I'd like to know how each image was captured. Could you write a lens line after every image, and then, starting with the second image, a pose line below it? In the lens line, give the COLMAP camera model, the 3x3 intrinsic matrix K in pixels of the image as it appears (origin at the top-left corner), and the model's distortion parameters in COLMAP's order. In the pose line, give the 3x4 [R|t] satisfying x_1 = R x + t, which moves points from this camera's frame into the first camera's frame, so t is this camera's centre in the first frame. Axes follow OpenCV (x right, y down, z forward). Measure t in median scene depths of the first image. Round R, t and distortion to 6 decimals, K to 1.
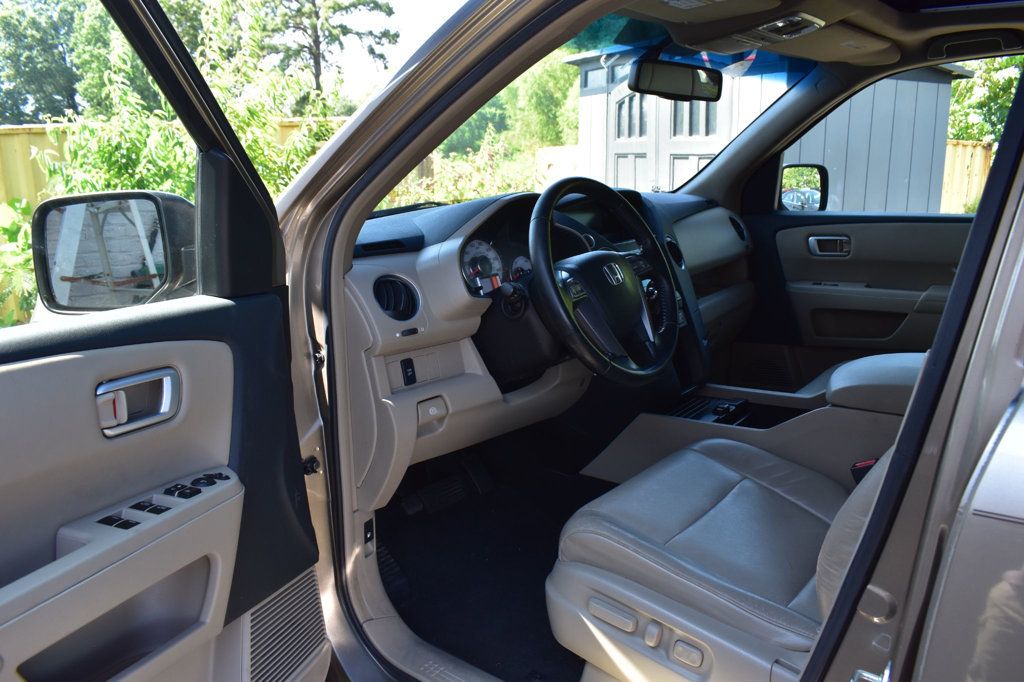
lens RADIAL K [[795.8, 0, 512.0], [0, 795.8, 341.0], [0, 0, 1]] dist [-0.092321, 0.011201]
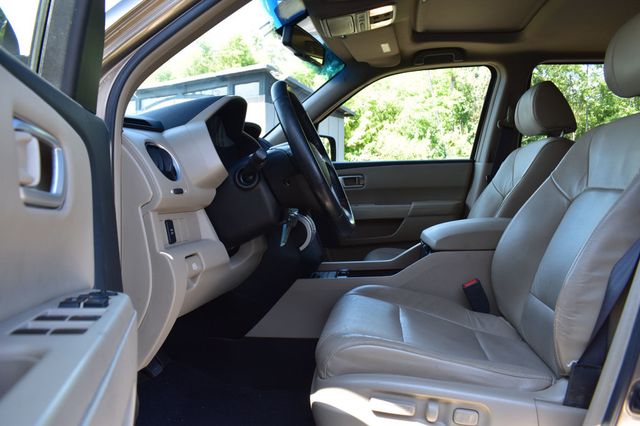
lens RADIAL K [[497.4, 0, 320.0], [0, 497.4, 213.0], [0, 0, 1]] dist [-0.092321, 0.011201]
pose [[0.857361, -0.020039, 0.514325, -0.291722], [0.103906, 0.985408, -0.134814, 0.121859], [-0.504118, 0.169026, 0.846933, 0.310933]]
